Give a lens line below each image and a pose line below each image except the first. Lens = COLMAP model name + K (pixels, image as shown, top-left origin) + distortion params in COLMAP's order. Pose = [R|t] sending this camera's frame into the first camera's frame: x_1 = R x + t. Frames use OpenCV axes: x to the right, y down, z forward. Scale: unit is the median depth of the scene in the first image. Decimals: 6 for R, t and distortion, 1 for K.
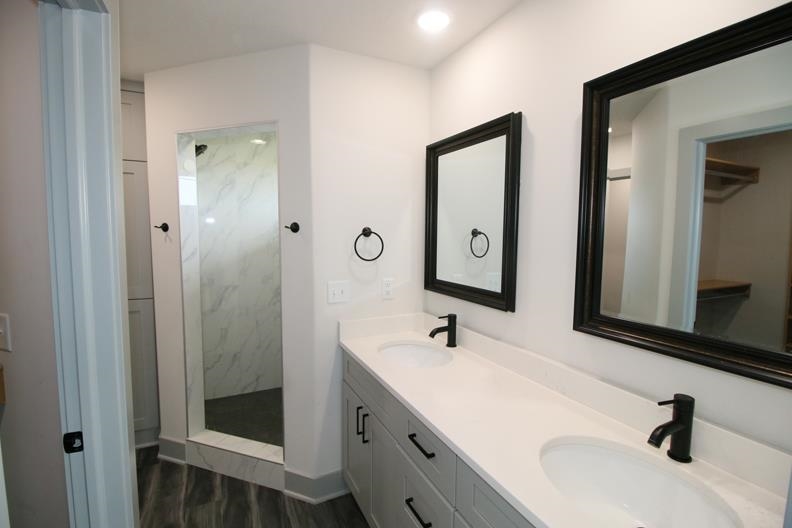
lens RADIAL K [[363.1, 0, 397.1], [0, 363.1, 256.8], [0, 0, 1]] dist [-0.005729, -0.008152]
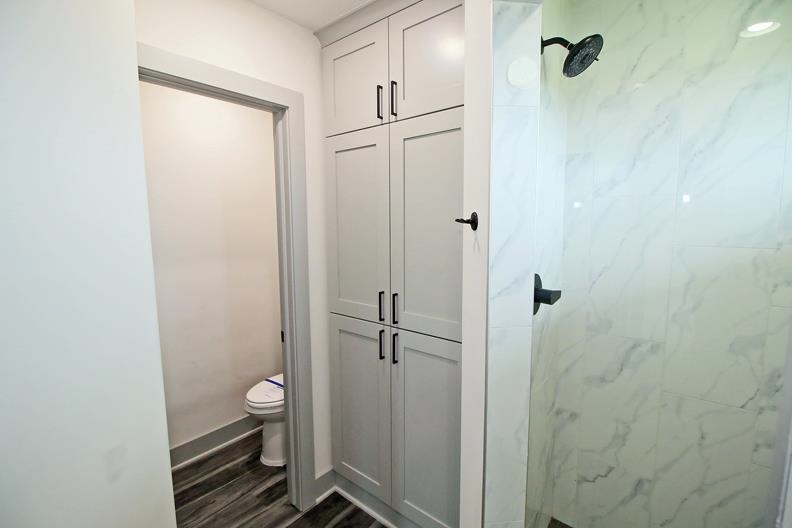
lens RADIAL K [[363.1, 0, 400.0], [0, 363.1, 263.3], [0, 0, 1]] dist [-0.005729, -0.008152]
pose [[0.403403, 0.089164, -0.910668, -0.163105], [-0.053629, 0.995834, 0.073747, -0.039400], [0.913450, 0.019088, 0.406504, 0.500115]]
